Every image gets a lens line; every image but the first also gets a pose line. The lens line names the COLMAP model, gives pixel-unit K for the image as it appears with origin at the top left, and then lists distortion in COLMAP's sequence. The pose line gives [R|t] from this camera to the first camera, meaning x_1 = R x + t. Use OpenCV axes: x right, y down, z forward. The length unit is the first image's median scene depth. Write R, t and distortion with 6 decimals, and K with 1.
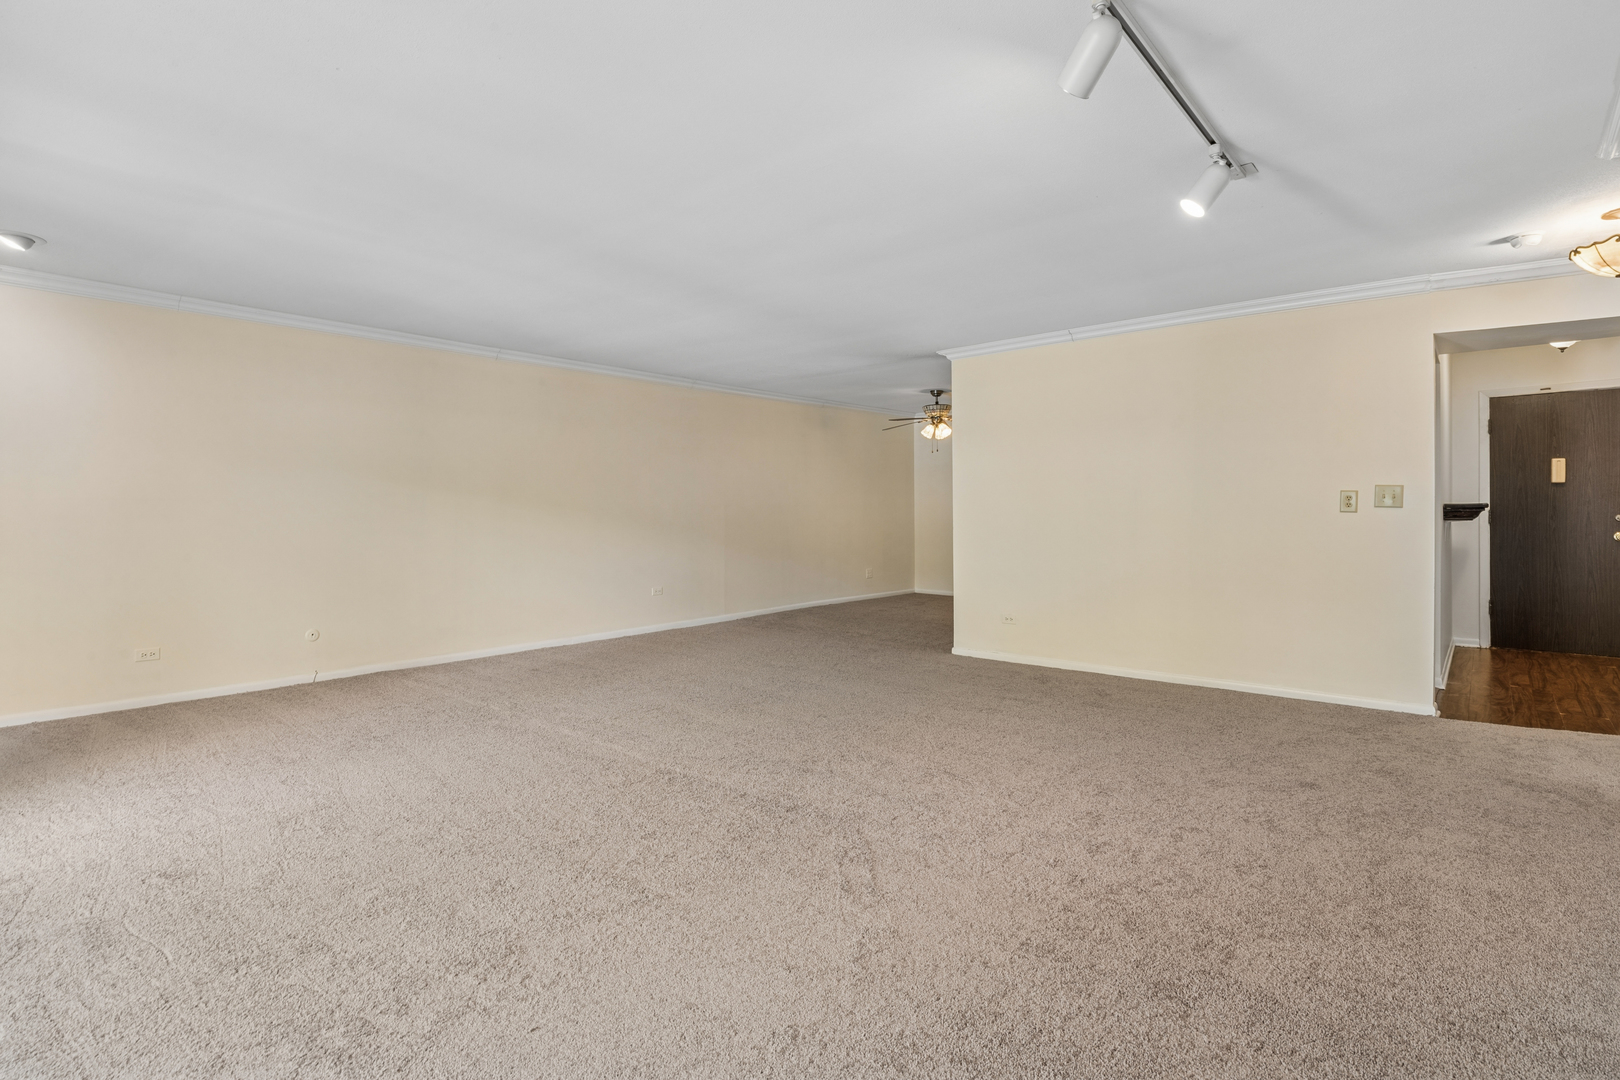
lens RADIAL K [[791.6, 0, 807.0], [0, 791.6, 515.2], [0, 0, 1]] dist [-0.000461, 0.000289]
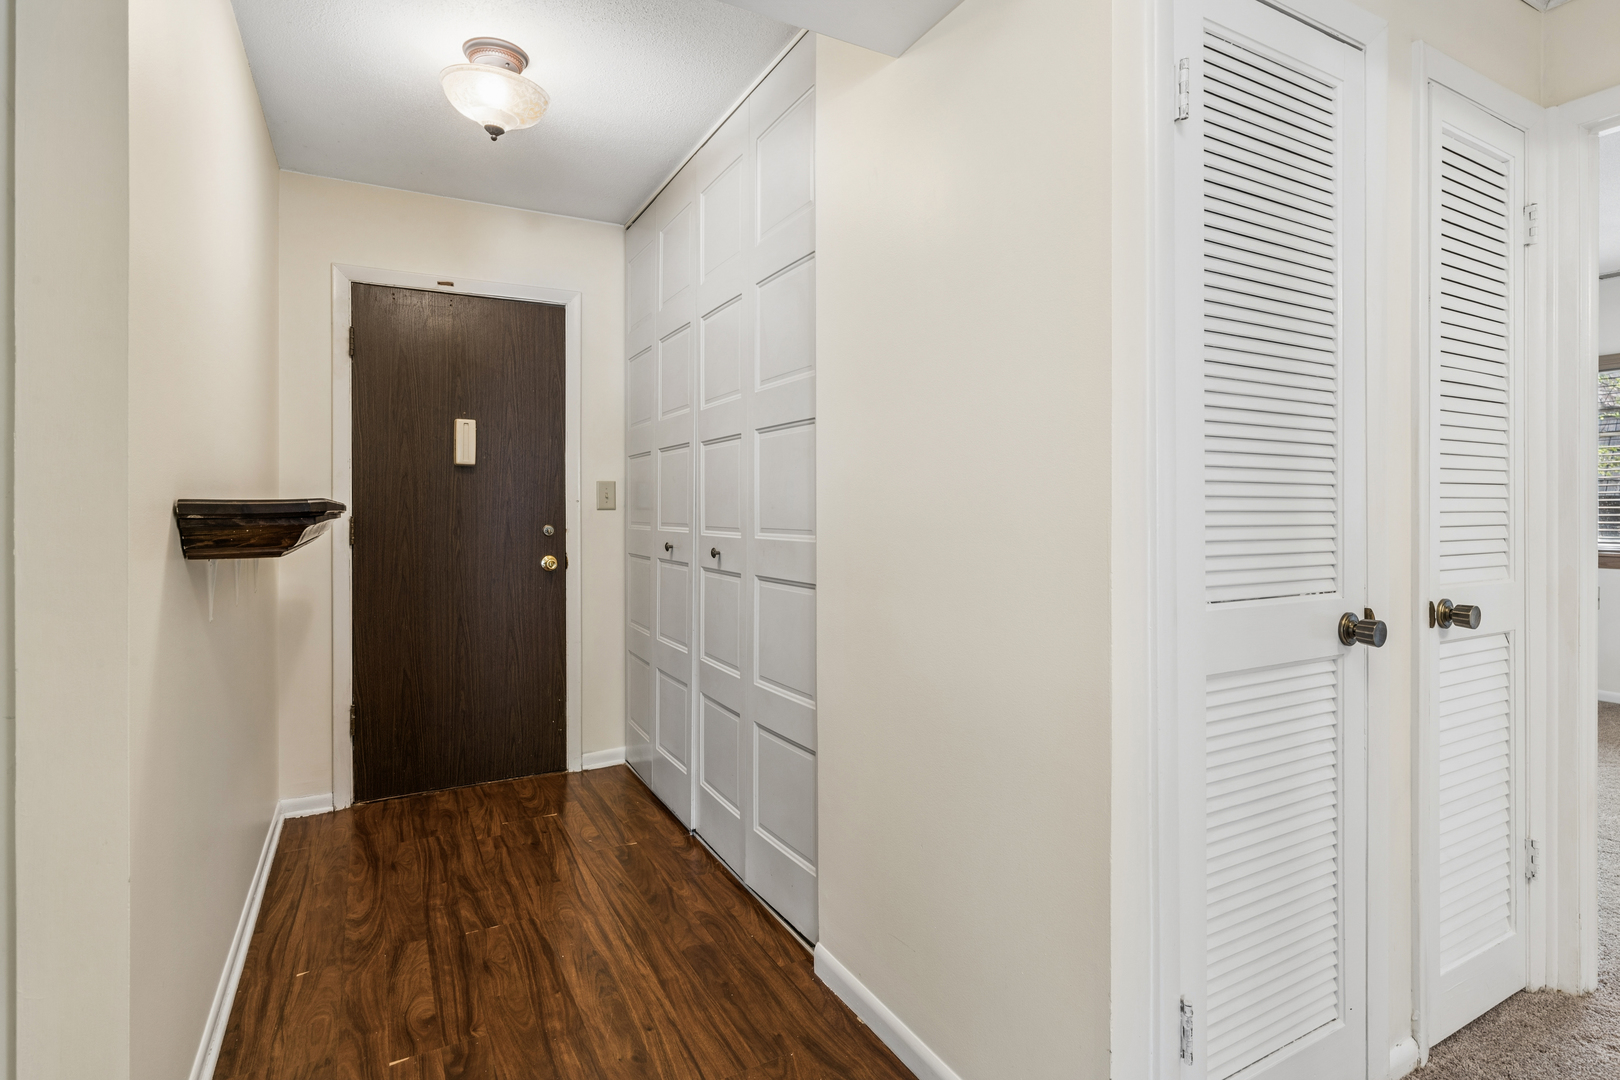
lens RADIAL K [[791.6, 0, 807.0], [0, 791.6, 515.2], [0, 0, 1]] dist [-0.000461, 0.000289]
pose [[0.347697, -0.000018, 0.937607, 0.515811], [0.000976, 0.999999, -0.000342, -0.007152], [-0.937606, 0.001034, 0.347697, 0.582629]]
